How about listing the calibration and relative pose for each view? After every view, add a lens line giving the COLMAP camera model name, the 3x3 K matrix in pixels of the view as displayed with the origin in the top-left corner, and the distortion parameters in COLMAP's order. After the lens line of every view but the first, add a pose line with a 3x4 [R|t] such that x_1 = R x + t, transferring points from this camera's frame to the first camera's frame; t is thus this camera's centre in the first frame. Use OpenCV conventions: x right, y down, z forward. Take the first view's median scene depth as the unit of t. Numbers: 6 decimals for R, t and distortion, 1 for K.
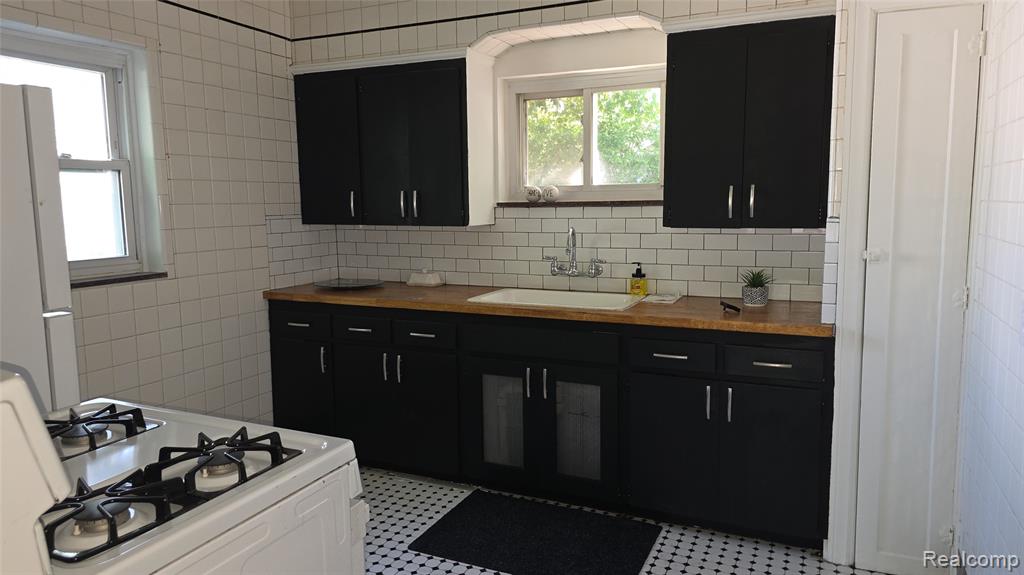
lens RADIAL K [[707.2, 0, 544.2], [0, 707.2, 284.7], [0, 0, 1]] dist [0.075445, -0.061495]
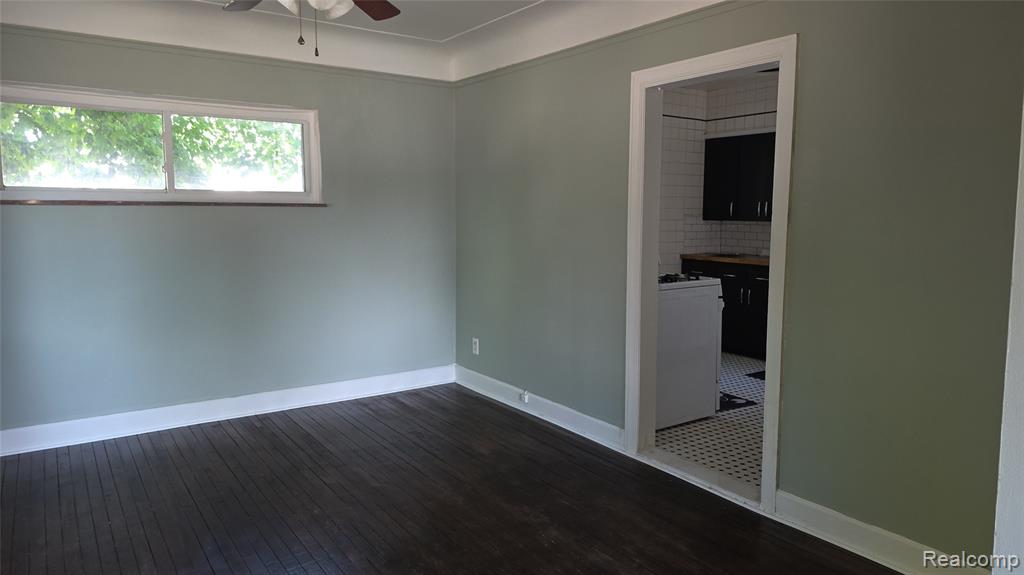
lens RADIAL K [[707.2, 0, 507.4], [0, 707.2, 261.7], [0, 0, 1]] dist [0.075445, -0.061495]
pose [[0.837275, 0.057616, -0.543737, 0.266222], [-0.080314, 0.996606, -0.018068, 0.106440], [0.540851, 0.058797, 0.839061, -0.885696]]
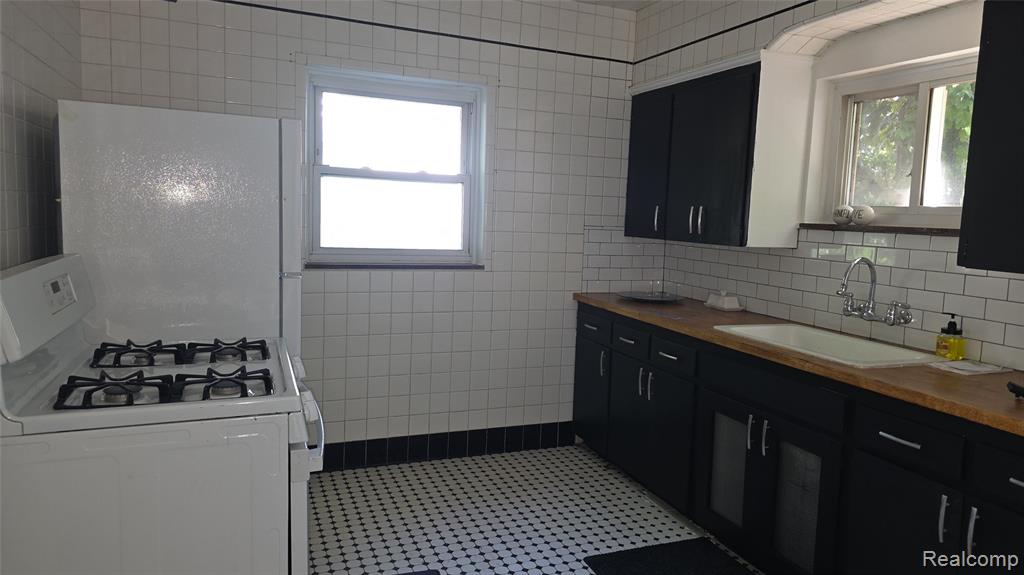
lens RADIAL K [[707.2, 0, 494.3], [0, 707.2, 282.3], [0, 0, 1]] dist [0.075445, -0.061495]
pose [[0.707868, 0.111105, -0.697552, 0.304426], [-0.133490, 0.990798, 0.022348, -0.016331], [0.693616, 0.077297, 0.716186, 0.135186]]
